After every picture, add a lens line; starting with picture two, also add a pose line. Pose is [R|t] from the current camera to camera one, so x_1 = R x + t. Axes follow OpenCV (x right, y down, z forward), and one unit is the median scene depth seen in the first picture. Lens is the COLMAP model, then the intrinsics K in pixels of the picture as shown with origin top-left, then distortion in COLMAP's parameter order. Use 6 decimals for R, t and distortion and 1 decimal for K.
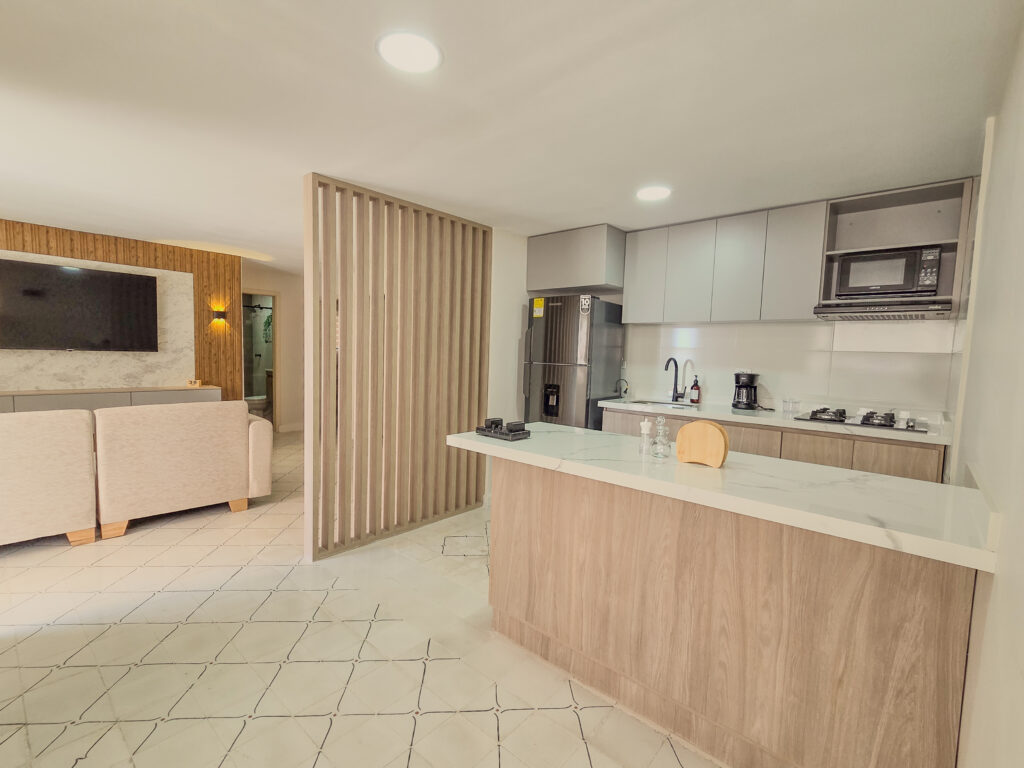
lens RADIAL K [[419.9, 0, 512.0], [0, 419.9, 384.0], [0, 0, 1]] dist [-0.001900, -0.000139]
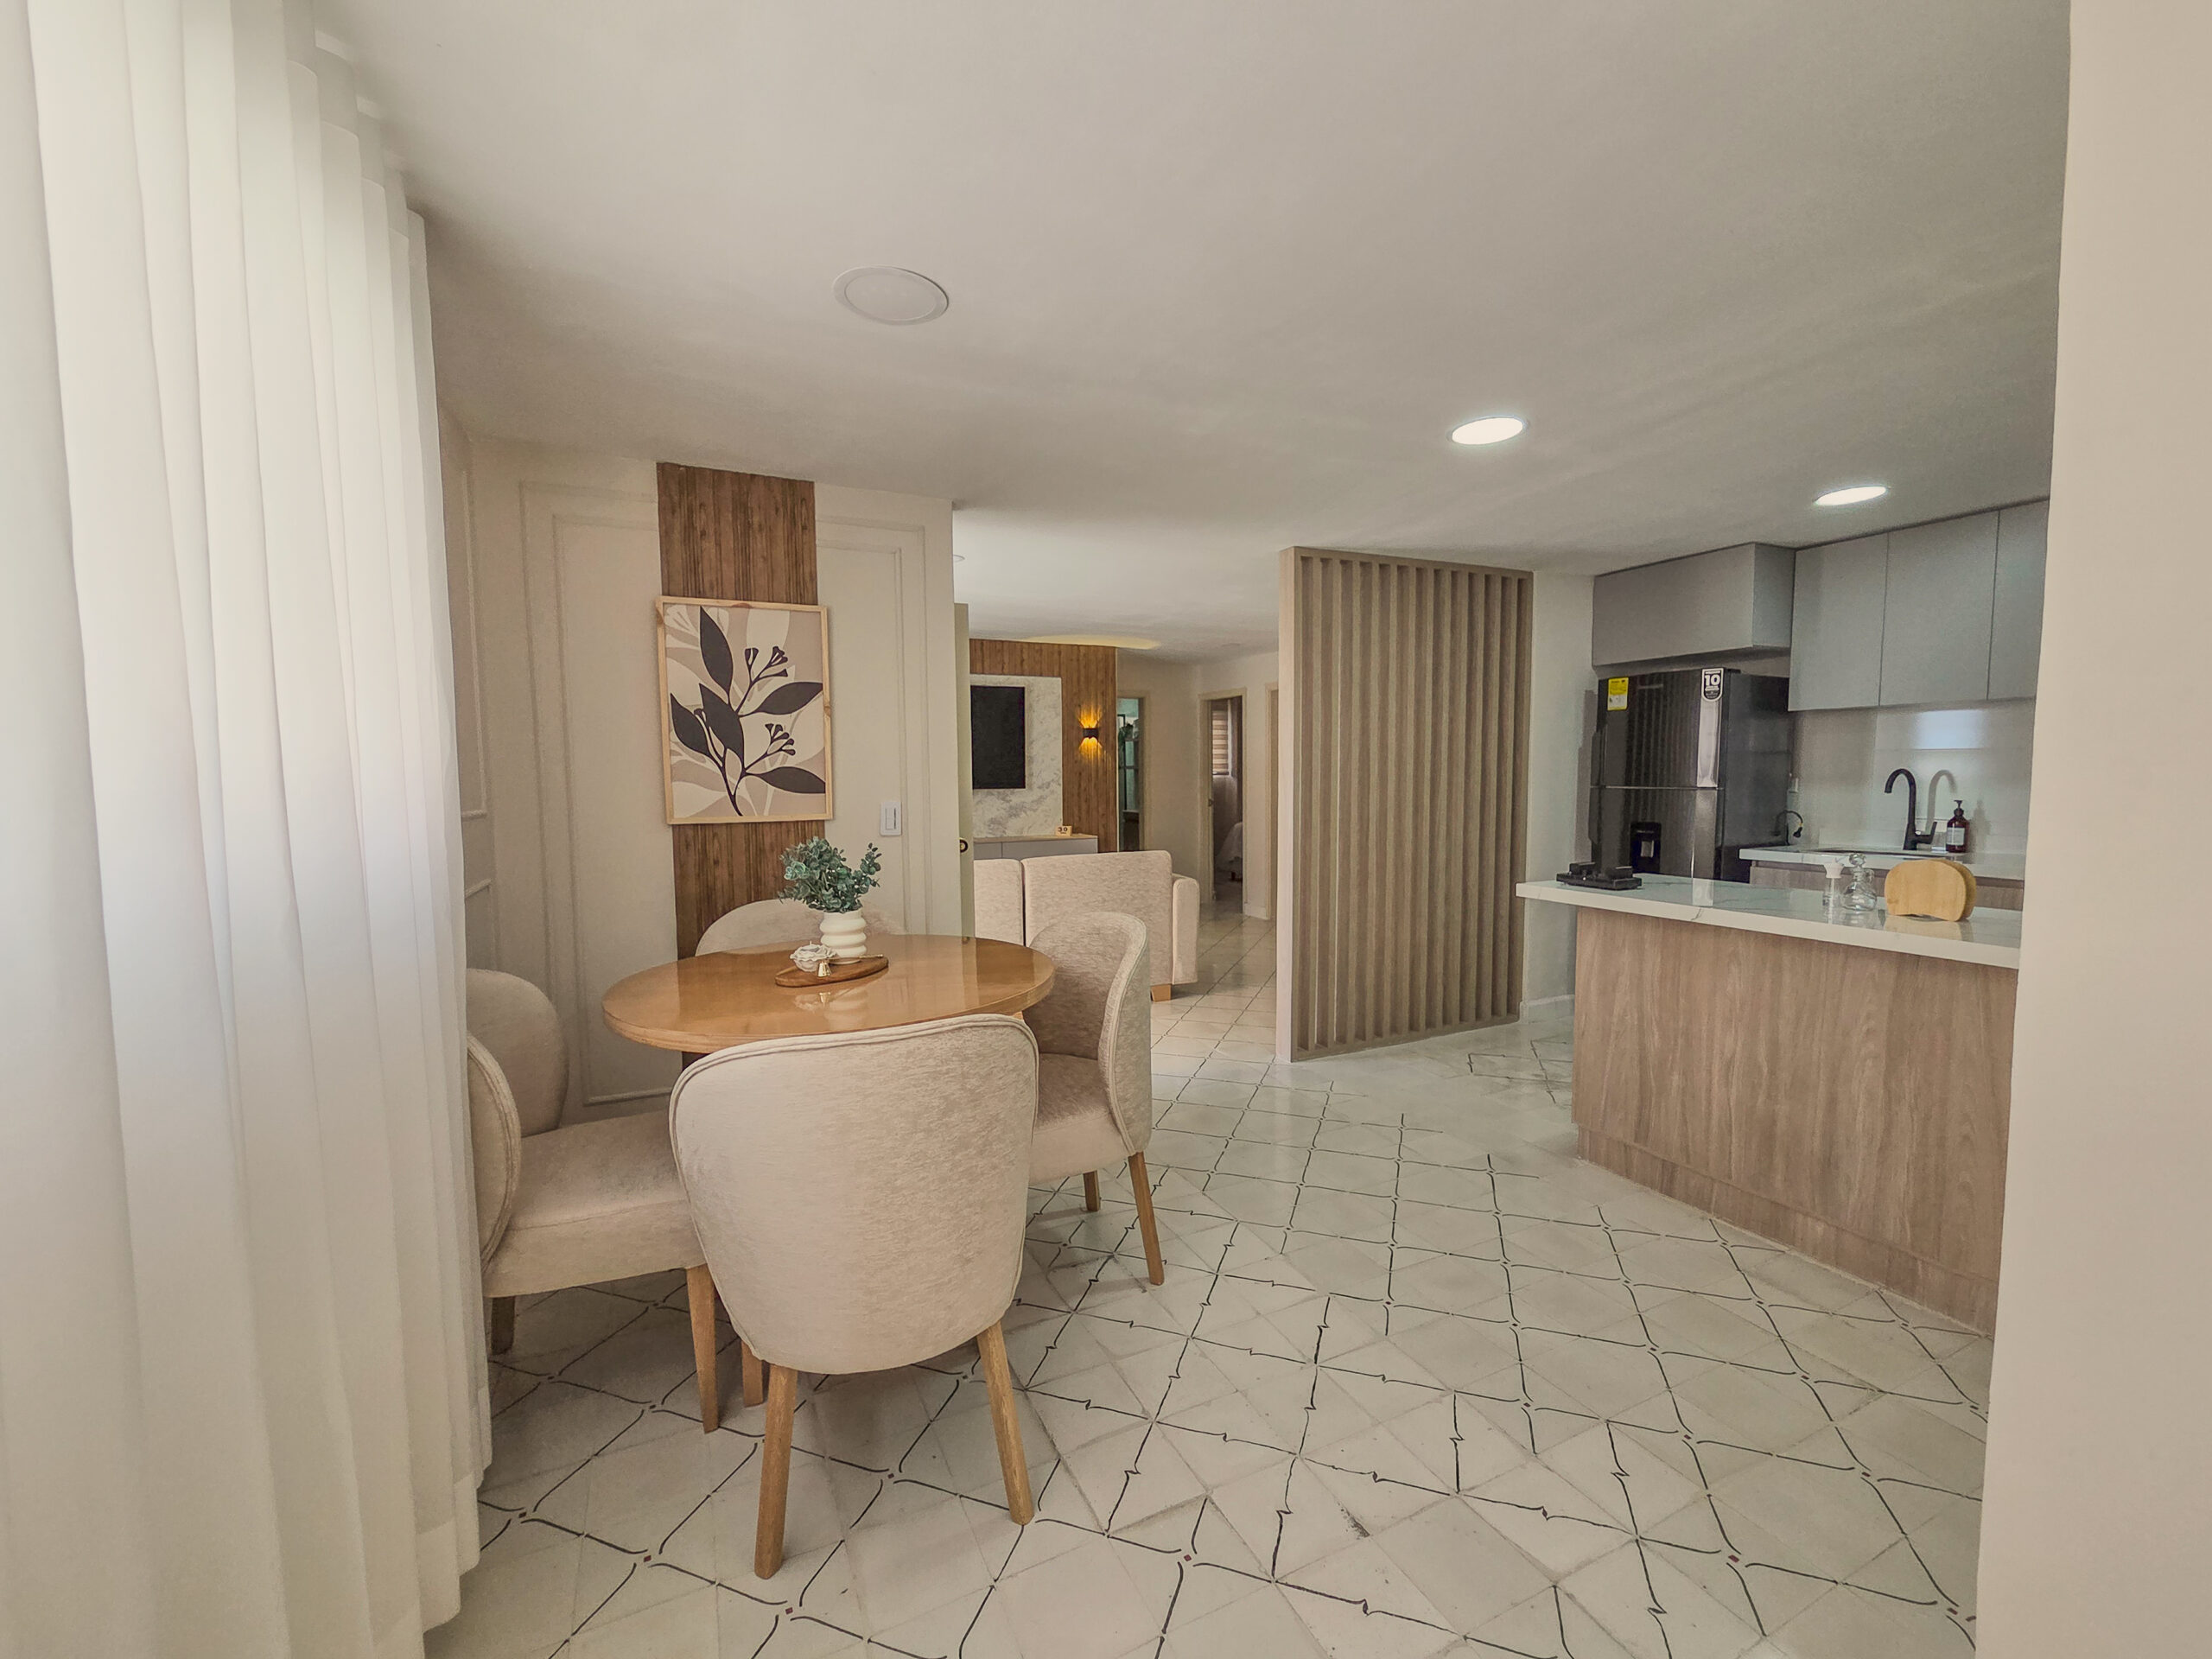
lens RADIAL K [[889.1, 0, 1113.1], [0, 889.1, 836.2], [0, 0, 1]] dist [0.002024, 0.000429]
pose [[0.924724, -0.010955, -0.380481, -0.129718], [0.009527, 0.999939, -0.005636, 0.021824], [0.380519, 0.001586, 0.924772, -0.472463]]
